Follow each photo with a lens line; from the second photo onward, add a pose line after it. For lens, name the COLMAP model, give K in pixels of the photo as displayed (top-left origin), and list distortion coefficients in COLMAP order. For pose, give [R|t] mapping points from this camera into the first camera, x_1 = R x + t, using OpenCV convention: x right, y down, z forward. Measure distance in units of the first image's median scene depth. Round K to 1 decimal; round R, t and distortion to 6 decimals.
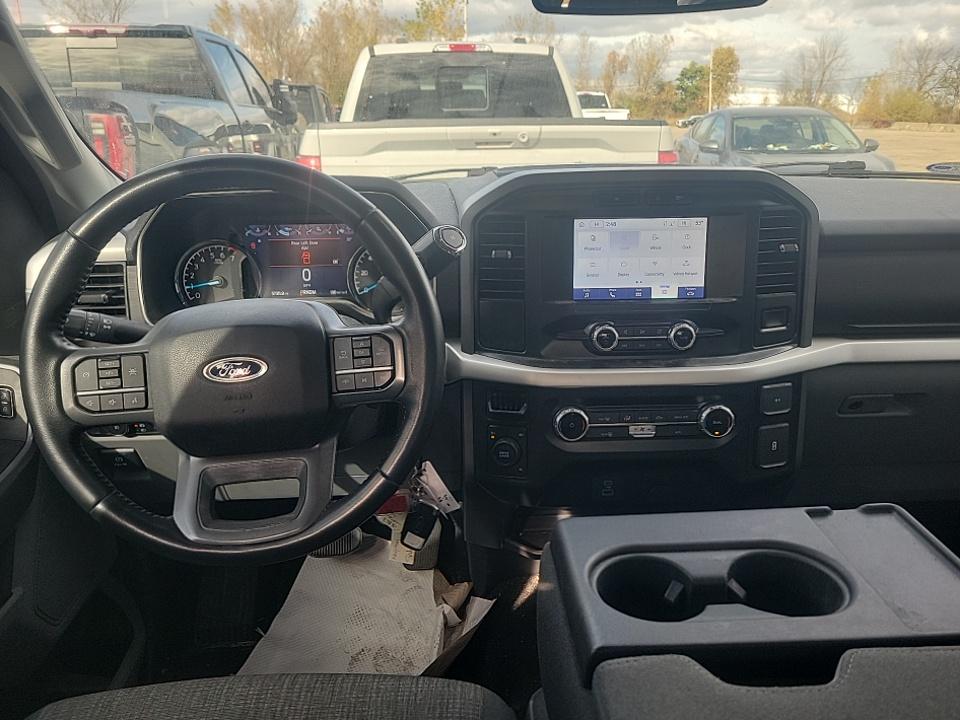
lens RADIAL K [[726.7, 0, 481.0], [0, 726.7, 358.5], [0, 0, 1]] dist [0.055571, -0.035899]
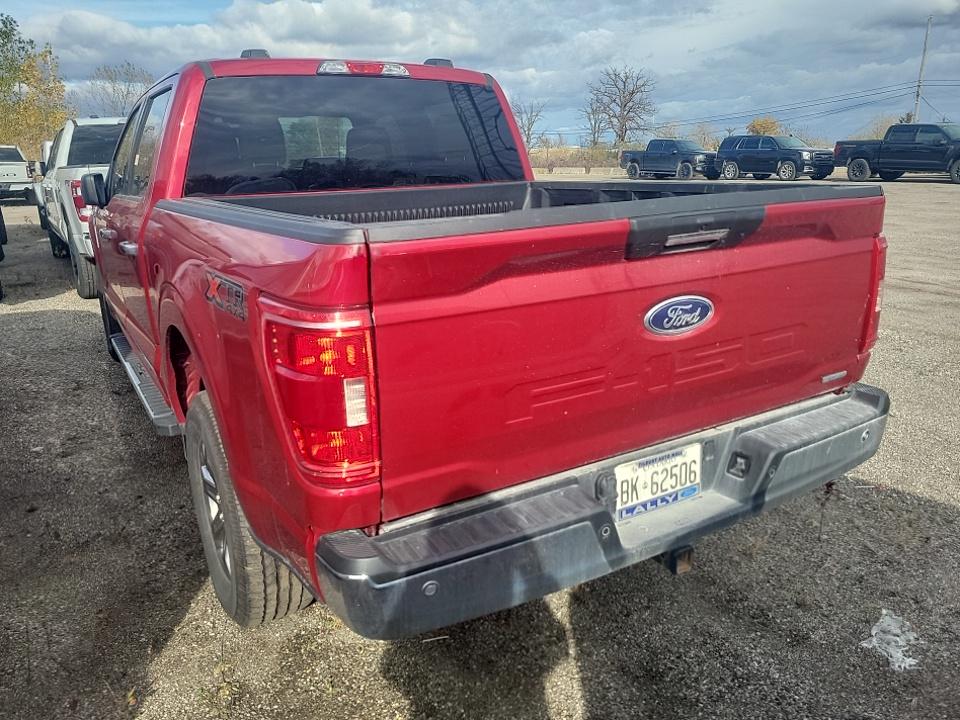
lens RADIAL K [[726.7, 0, 481.0], [0, 726.7, 358.5], [0, 0, 1]] dist [0.055571, -0.035899]
pose [[0.883741, -0.145785, 0.444689, -0.152312], [0.172890, 0.984722, -0.020760, 0.258888], [-0.434869, 0.095228, 0.895444, -0.739709]]
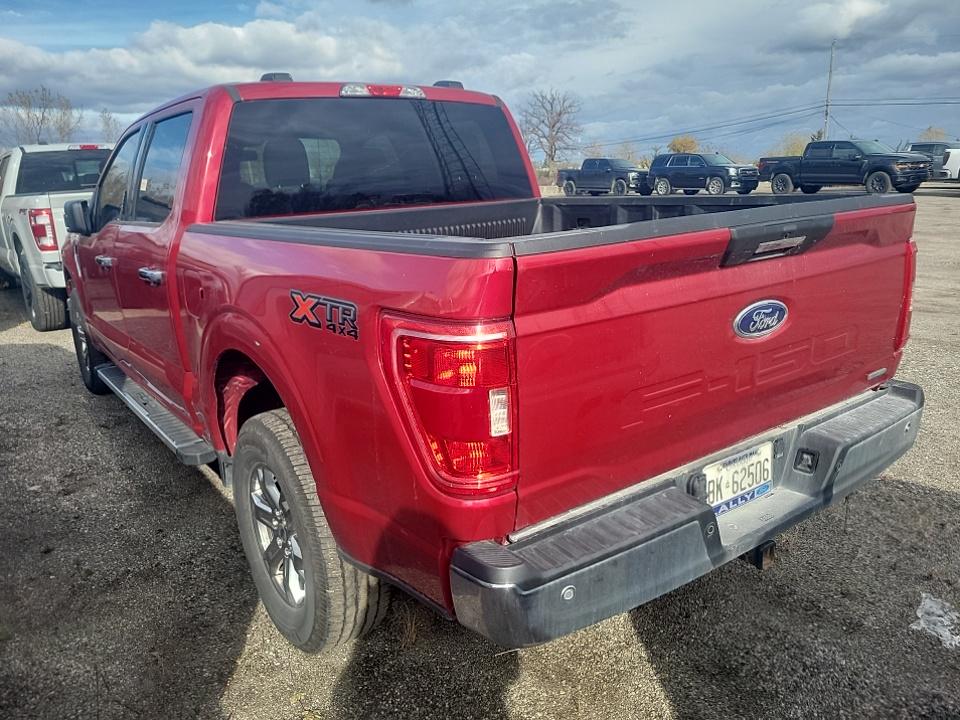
lens RADIAL K [[727.9, 0, 481.2], [0, 727.9, 355.0], [0, 0, 1]] dist [0.055071, -0.043481]
pose [[0.835864, -0.165341, 0.523444, -0.220695], [0.214814, 0.976037, -0.034724, 0.248316], [-0.505160, 0.141468, 0.851352, -0.710951]]
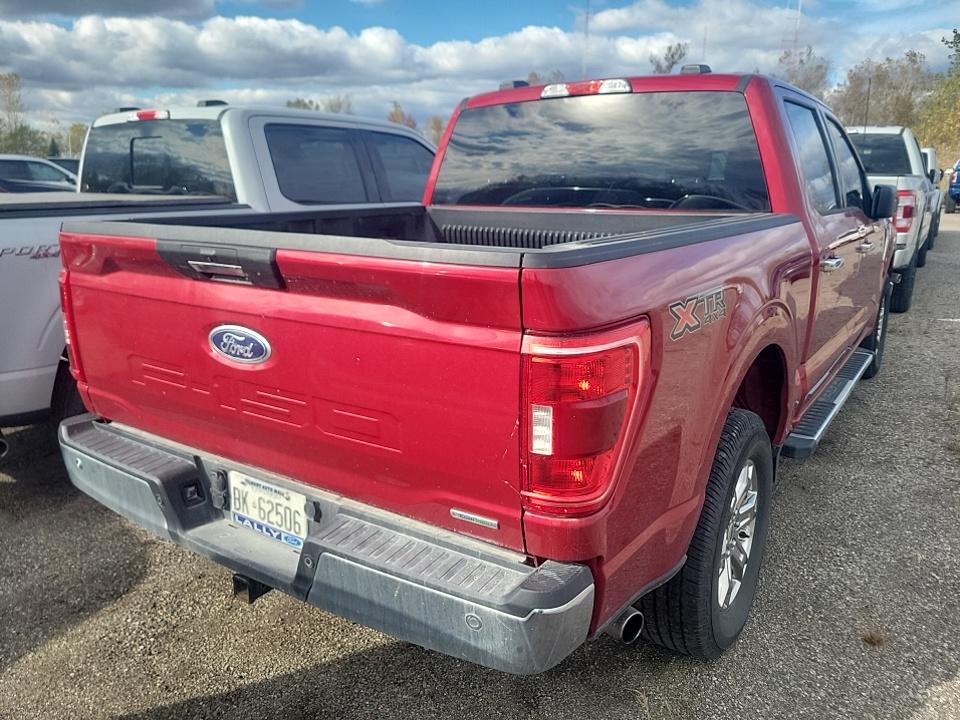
lens RADIAL K [[731.1, 0, 488.7], [0, 731.1, 359.4], [0, 0, 1]] dist [0.052278, -0.036034]
pose [[0.799662, 0.153110, -0.580601, 0.374183], [-0.196158, 0.980504, -0.011600, 0.235876], [0.567505, 0.123166, 0.814106, -0.690738]]
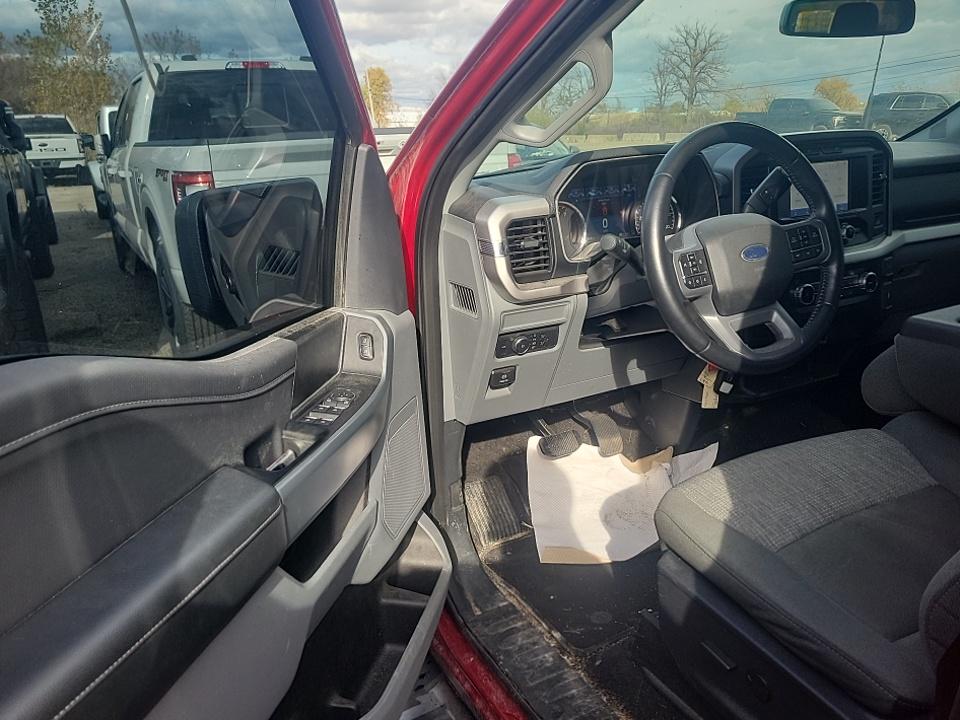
lens RADIAL K [[726.7, 0, 481.0], [0, 726.7, 358.5], [0, 0, 1]] dist [0.055571, -0.035899]
pose [[0.906355, -0.158415, 0.391695, -0.200161], [0.167784, 0.985769, 0.010440, 0.015269], [-0.387774, 0.056258, 0.920036, -0.027923]]
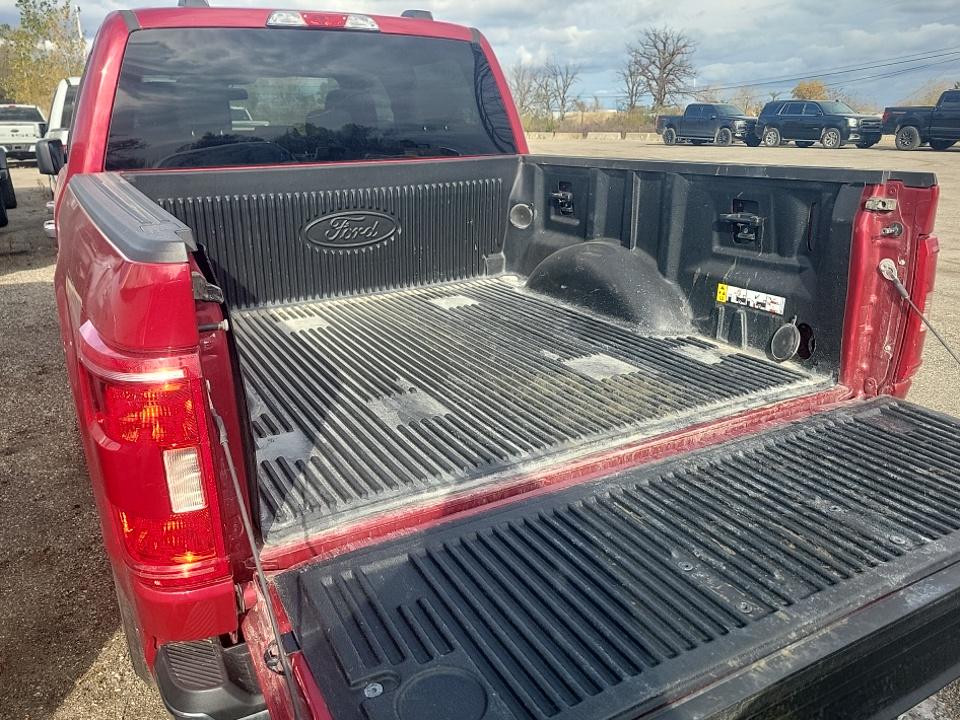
lens RADIAL K [[731.1, 0, 488.7], [0, 731.1, 359.4], [0, 0, 1]] dist [0.052278, -0.036034]
pose [[0.899879, -0.148517, 0.410074, -0.080158], [0.154486, 0.987817, 0.018751, 0.238597], [-0.407863, 0.046477, 0.911859, -0.691157]]
